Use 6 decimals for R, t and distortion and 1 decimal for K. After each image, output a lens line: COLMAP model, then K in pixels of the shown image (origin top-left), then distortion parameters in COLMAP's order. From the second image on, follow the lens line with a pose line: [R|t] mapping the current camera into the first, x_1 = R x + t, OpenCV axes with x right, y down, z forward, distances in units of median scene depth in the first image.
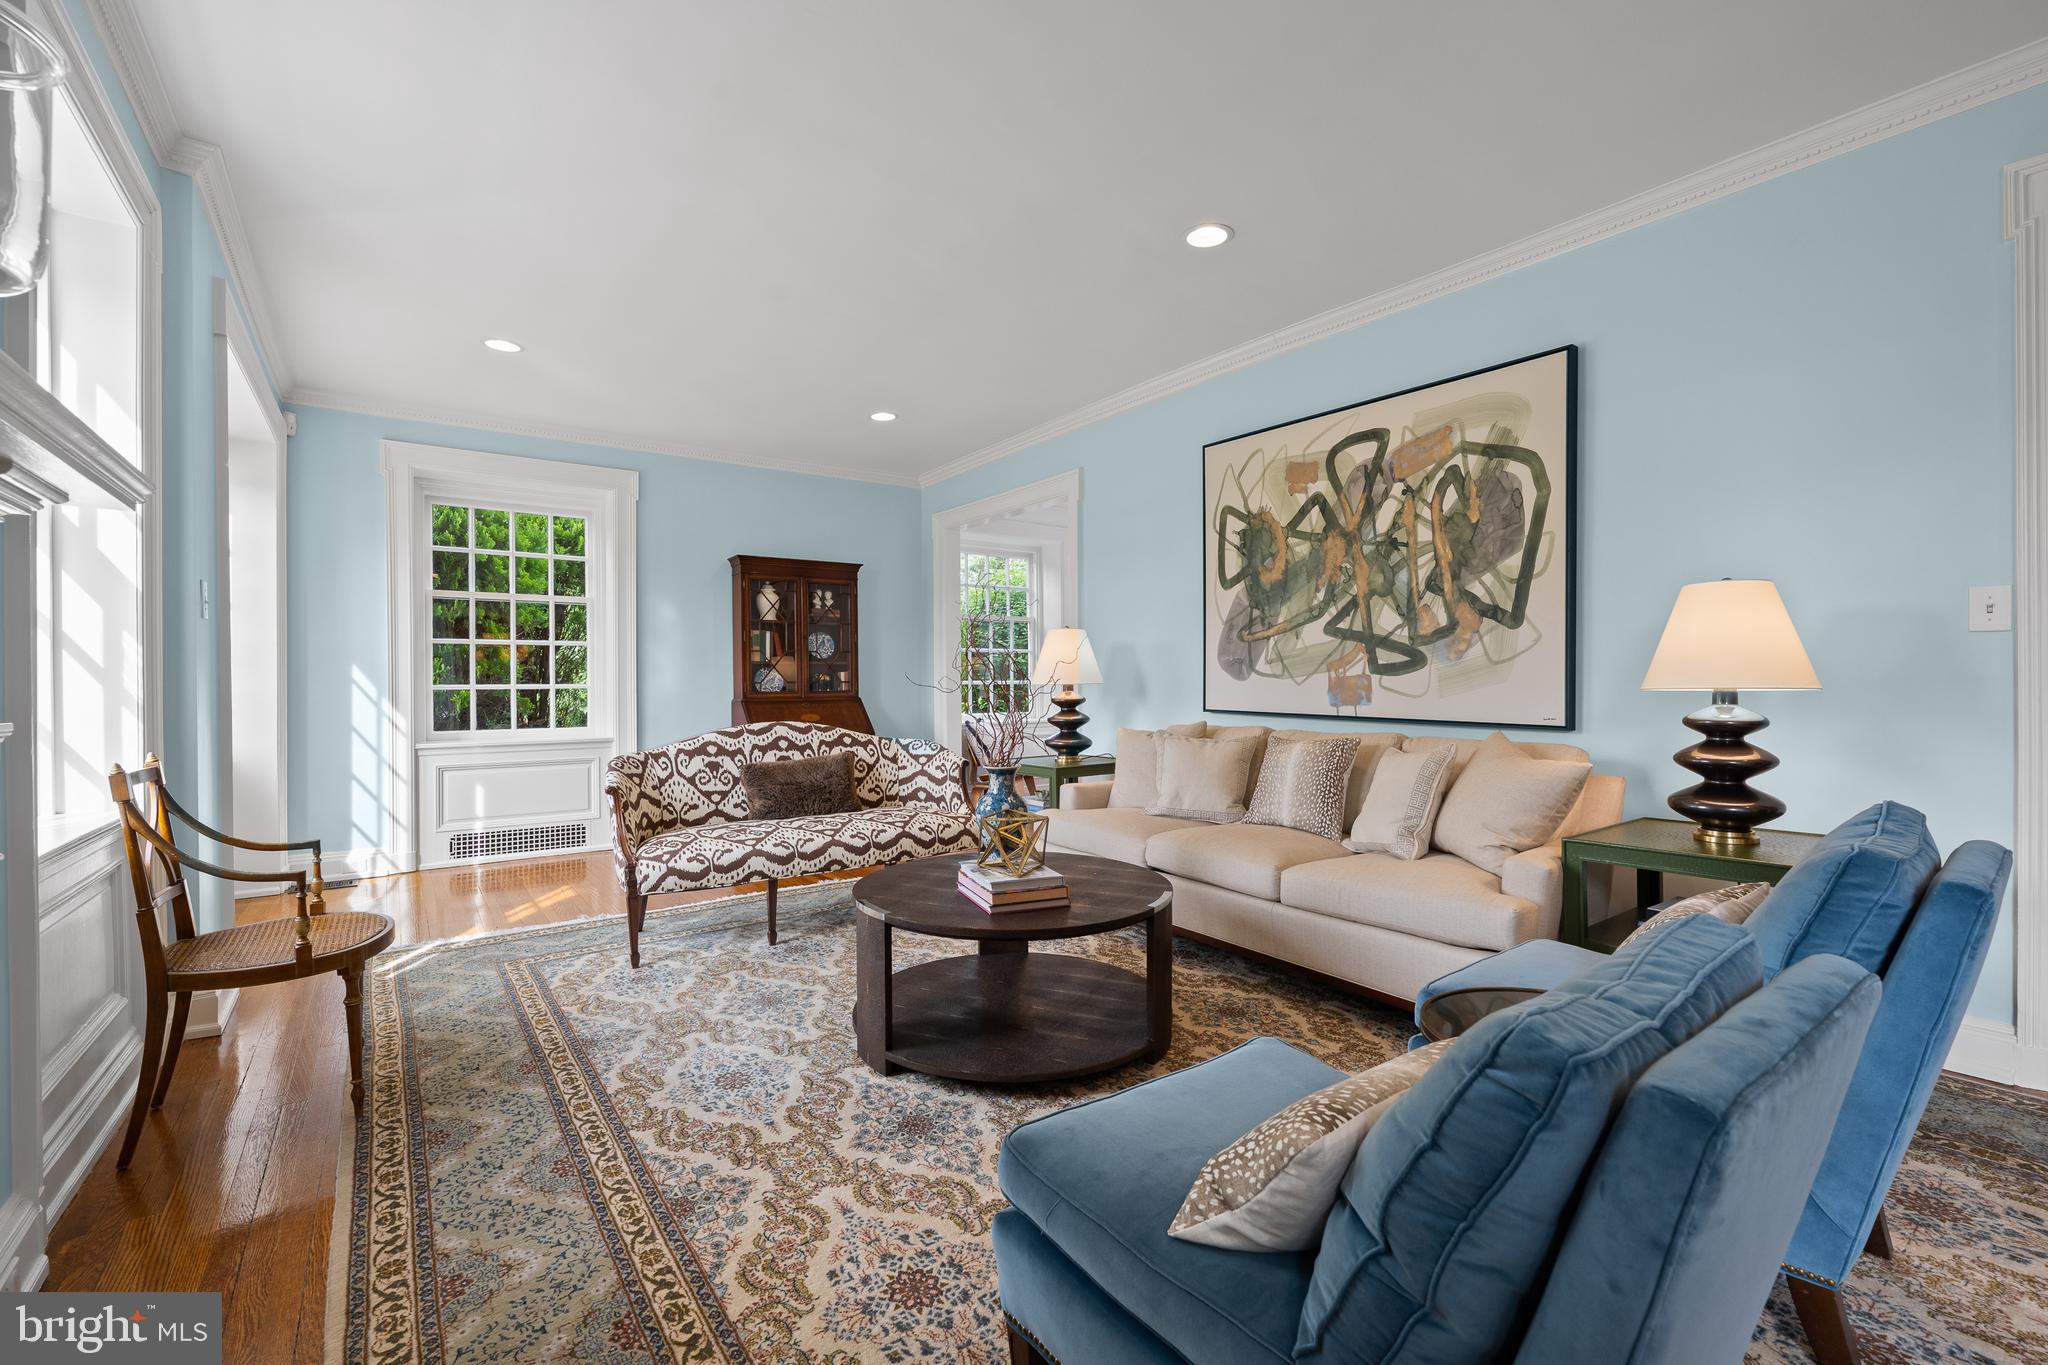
lens RADIAL K [[875.5, 0, 1023.6], [0, 875.5, 676.8], [0, 0, 1]] dist [-0.000971, 0.000121]
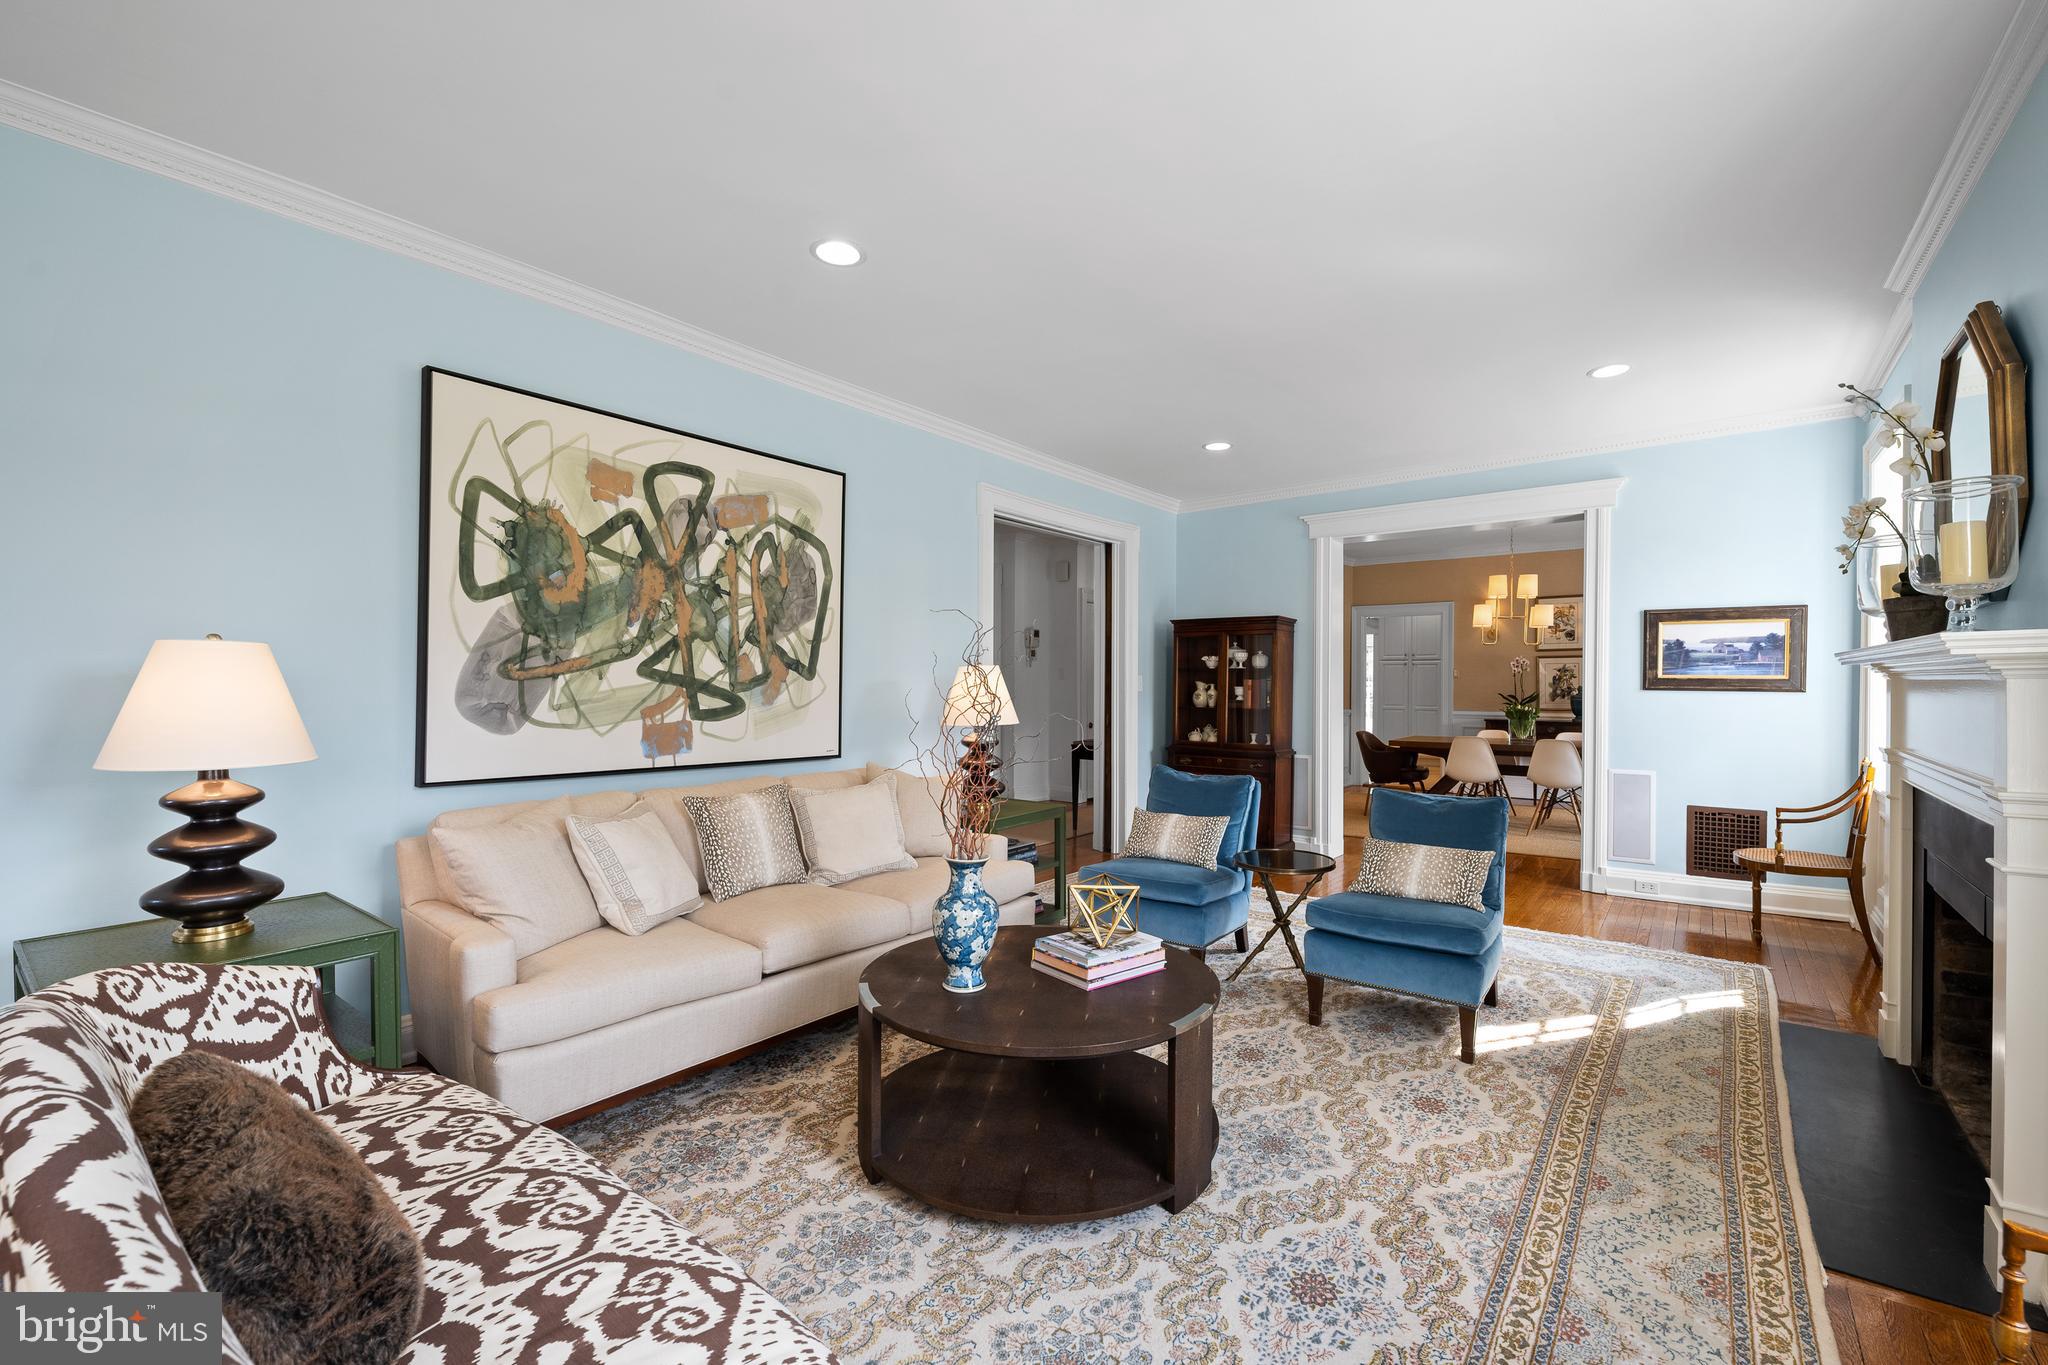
lens RADIAL K [[875.5, 0, 1024.6], [0, 875.5, 688.9], [0, 0, 1]] dist [-0.000971, 0.000121]
pose [[-0.280106, -0.004365, 0.959959, -0.637118], [-0.003959, 0.999986, 0.003392, -0.042529], [-0.959961, -0.002850, -0.280119, 0.933409]]
